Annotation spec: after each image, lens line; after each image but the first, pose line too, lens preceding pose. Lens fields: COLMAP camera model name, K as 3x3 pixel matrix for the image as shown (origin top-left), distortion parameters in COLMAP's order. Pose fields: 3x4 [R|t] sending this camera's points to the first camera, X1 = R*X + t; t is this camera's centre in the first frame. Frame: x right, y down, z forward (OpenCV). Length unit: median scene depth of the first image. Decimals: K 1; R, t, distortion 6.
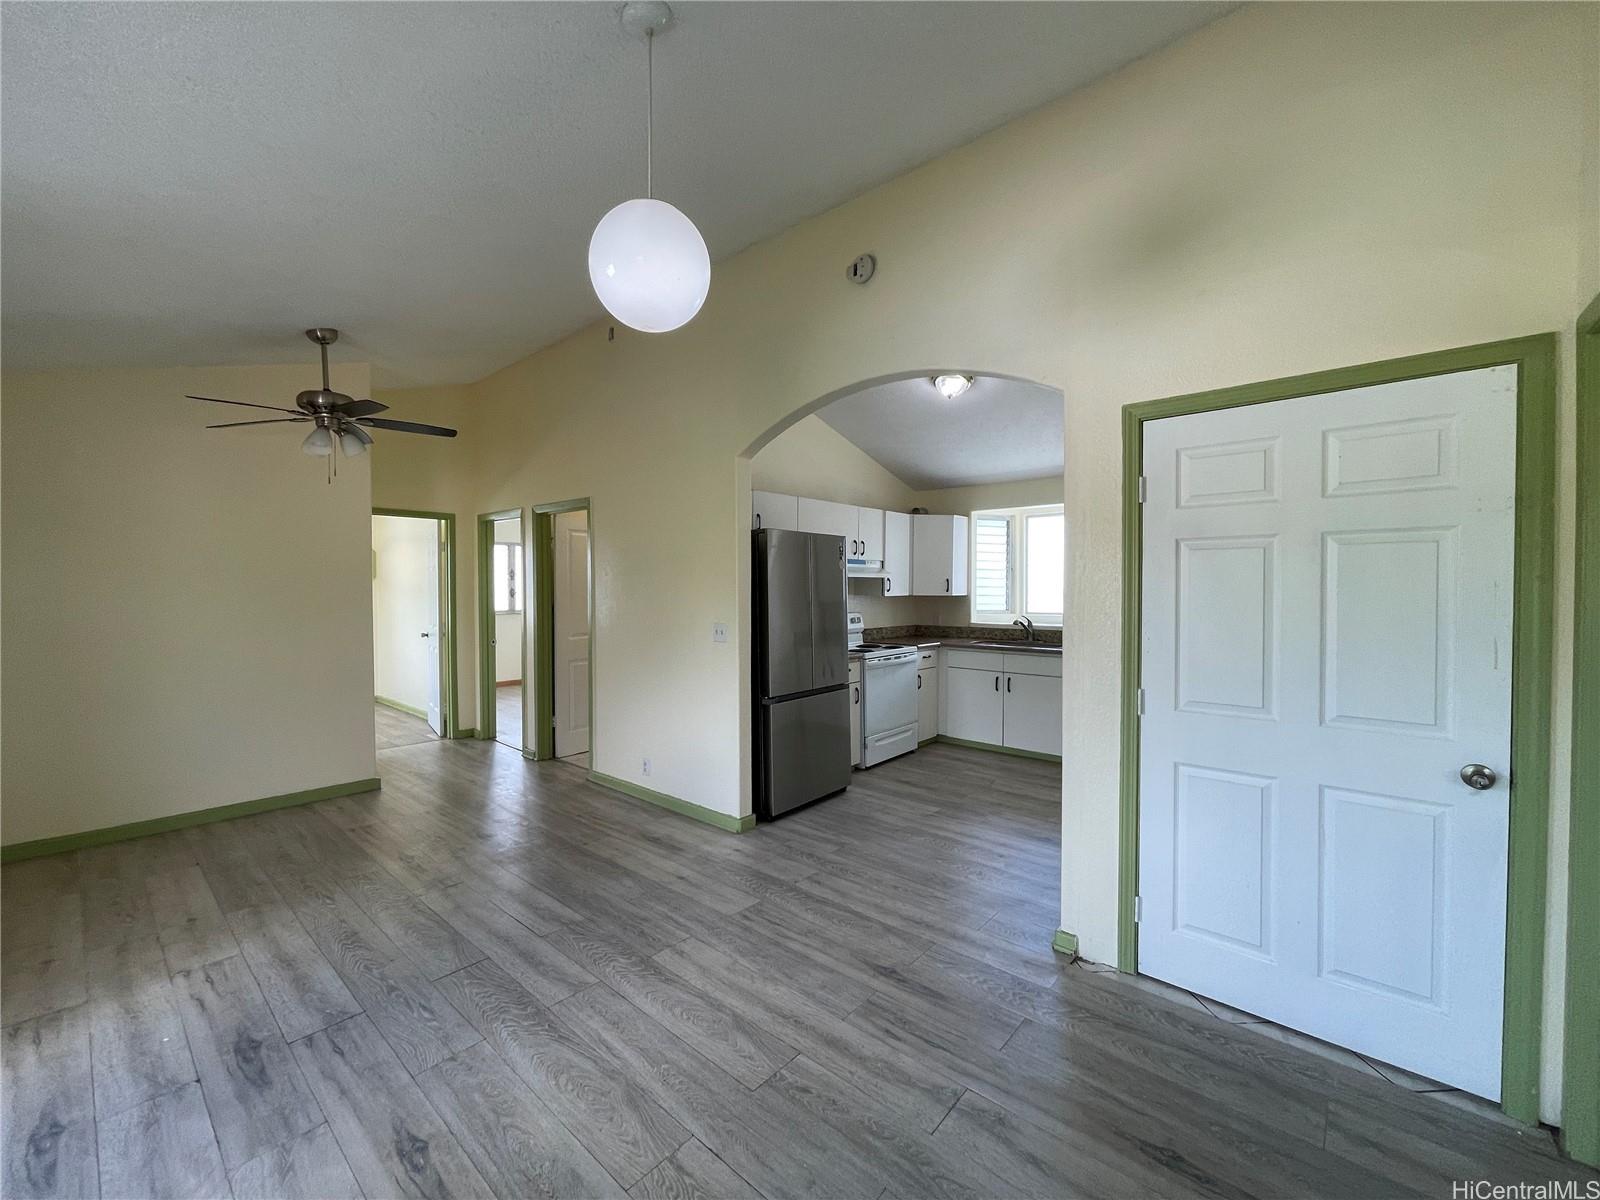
lens RADIAL K [[649.4, 0, 791.4], [0, 649.4, 602.2], [0, 0, 1]] dist [-0.001765, -0.000380]
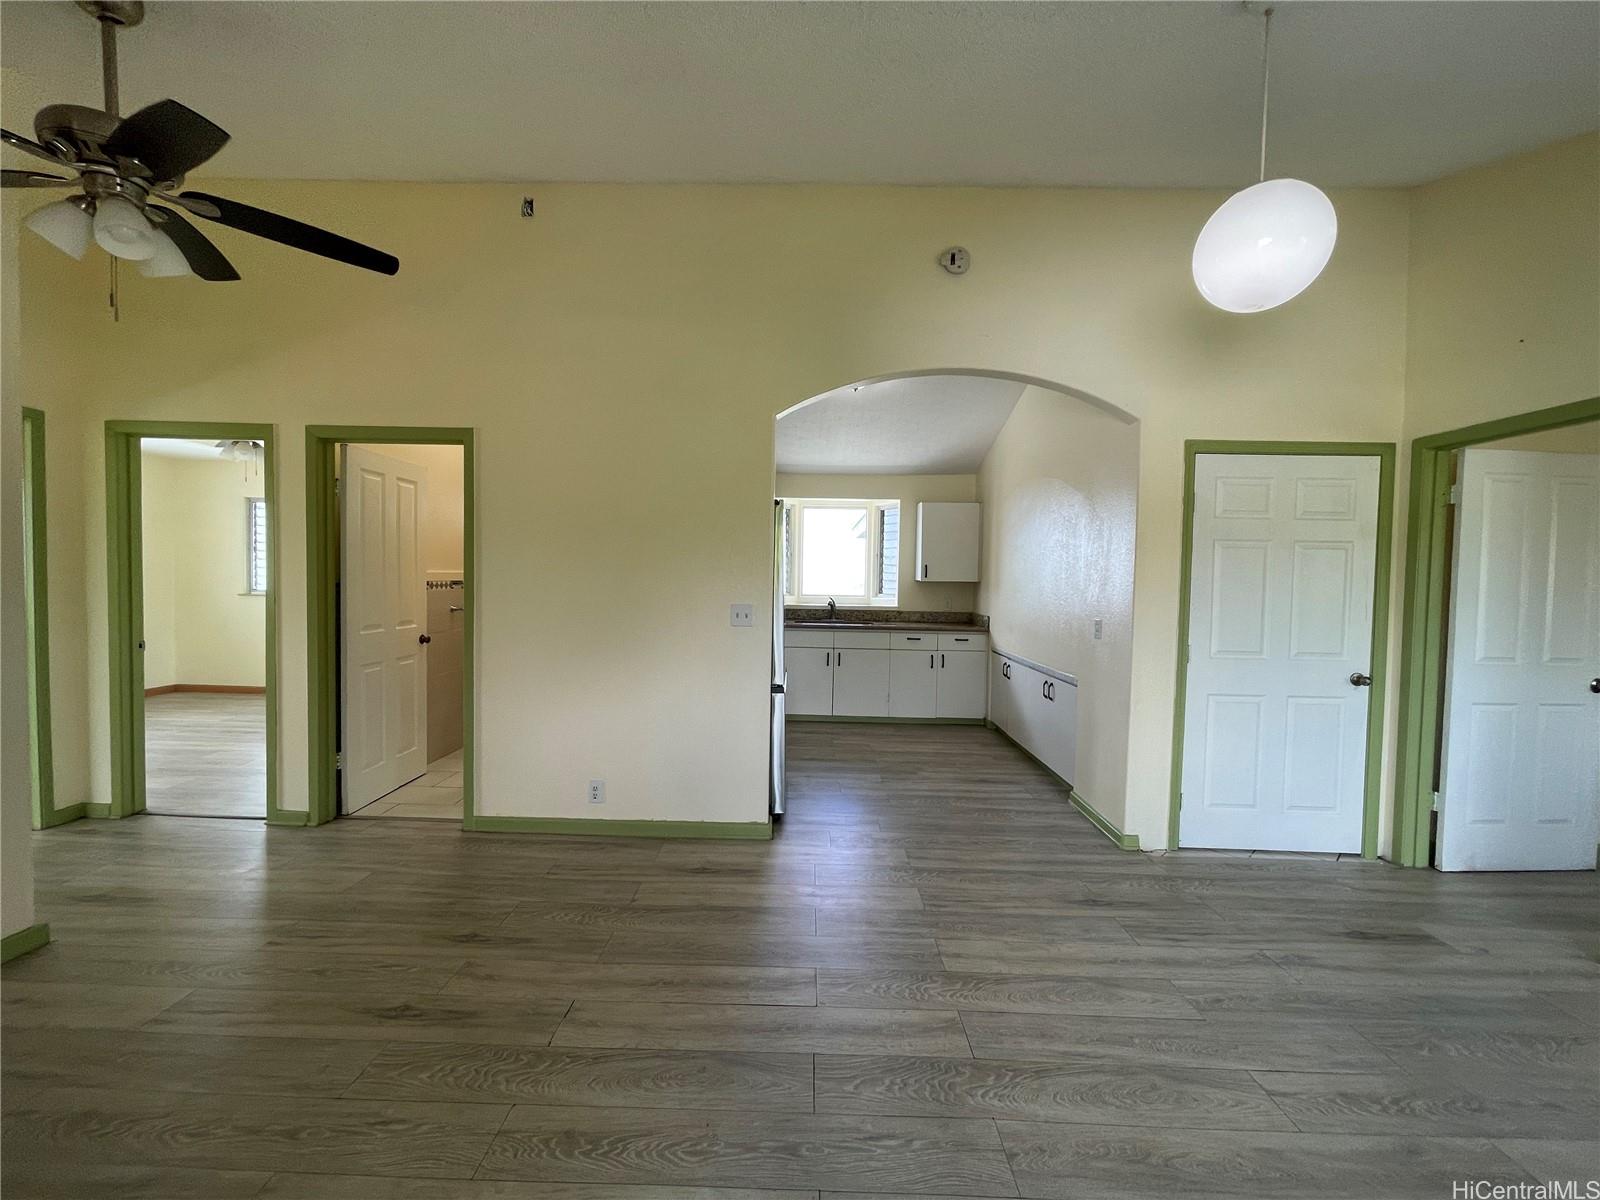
lens RADIAL K [[649.4, 0, 798.1], [0, 649.4, 601.1], [0, 0, 1]] dist [-0.001765, -0.000380]
pose [[0.761512, -0.006416, 0.648119, -0.427406], [-0.006576, 0.999823, 0.017624, 0.008625], [-0.648118, -0.017683, 0.761335, 0.204394]]
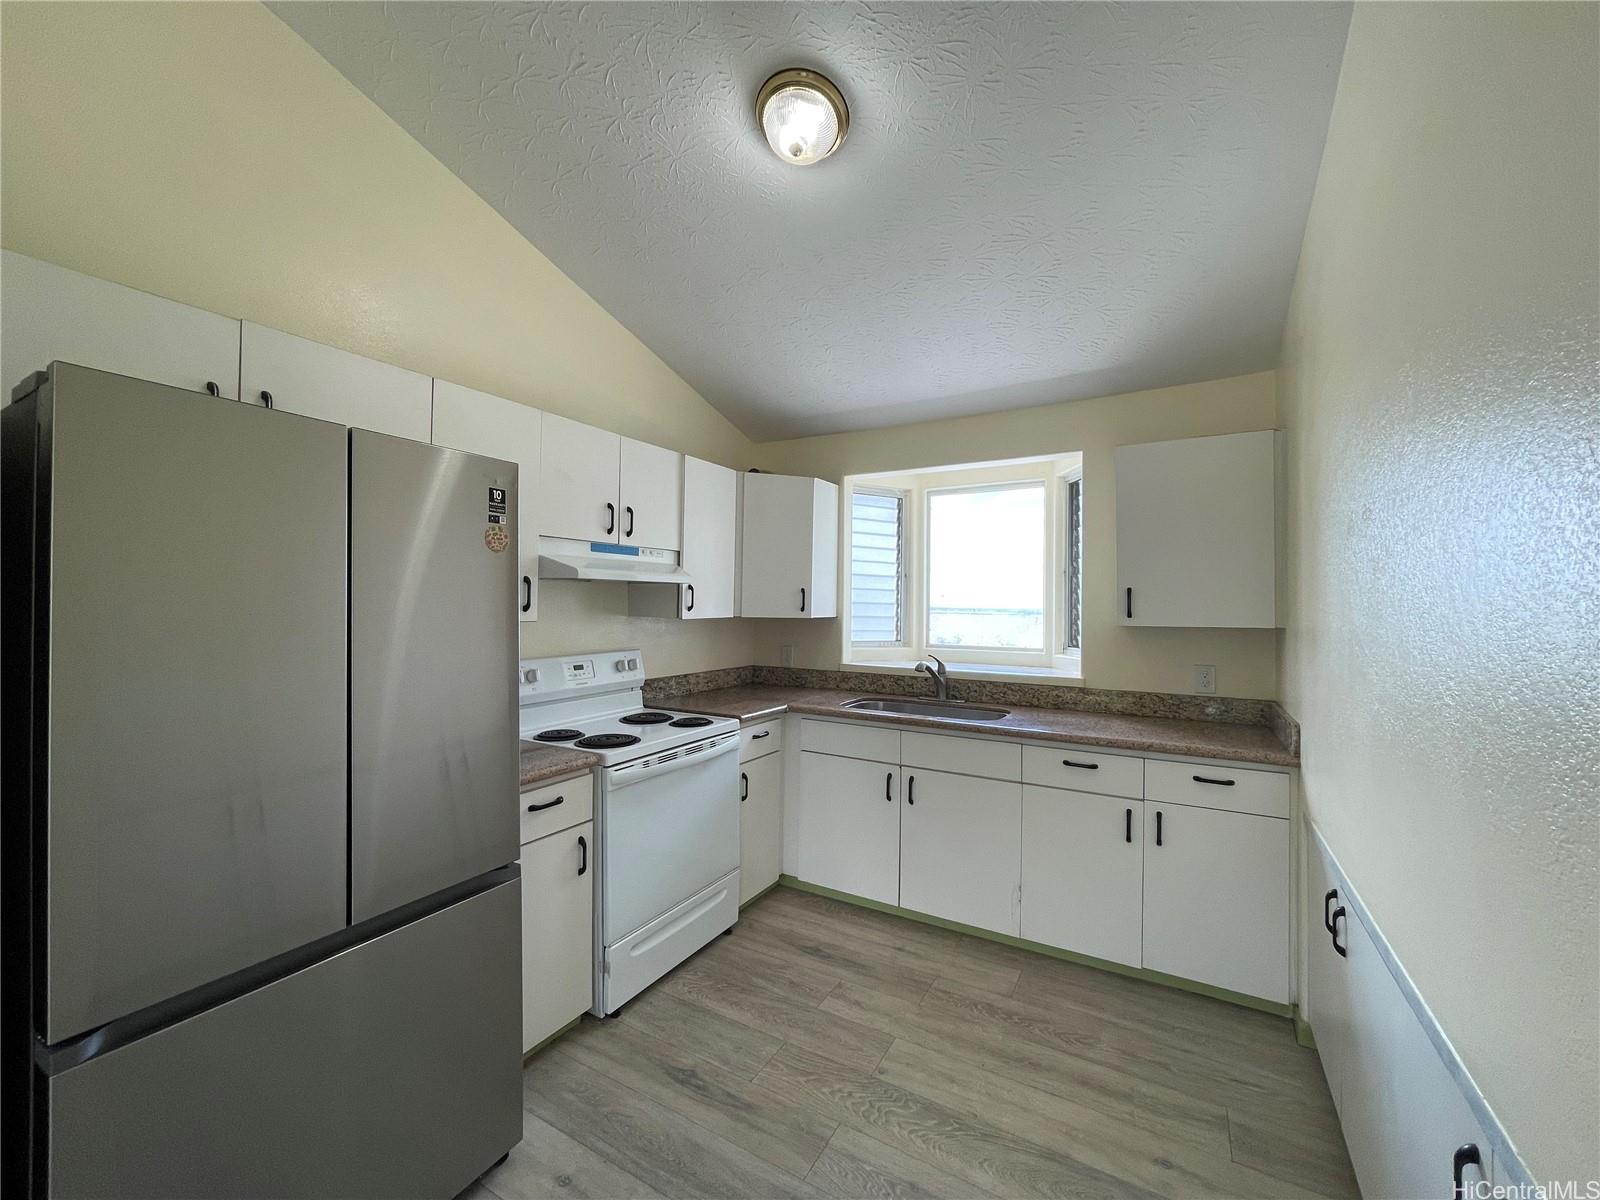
lens RADIAL K [[649.4, 0, 797.5], [0, 649.4, 603.8], [0, 0, 1]] dist [-0.001765, -0.000380]
pose [[0.979813, 0.012195, 0.199545, 0.136692], [-0.008239, 0.999753, -0.020644, -0.012027], [-0.199747, 0.018583, 0.979671, 0.495730]]
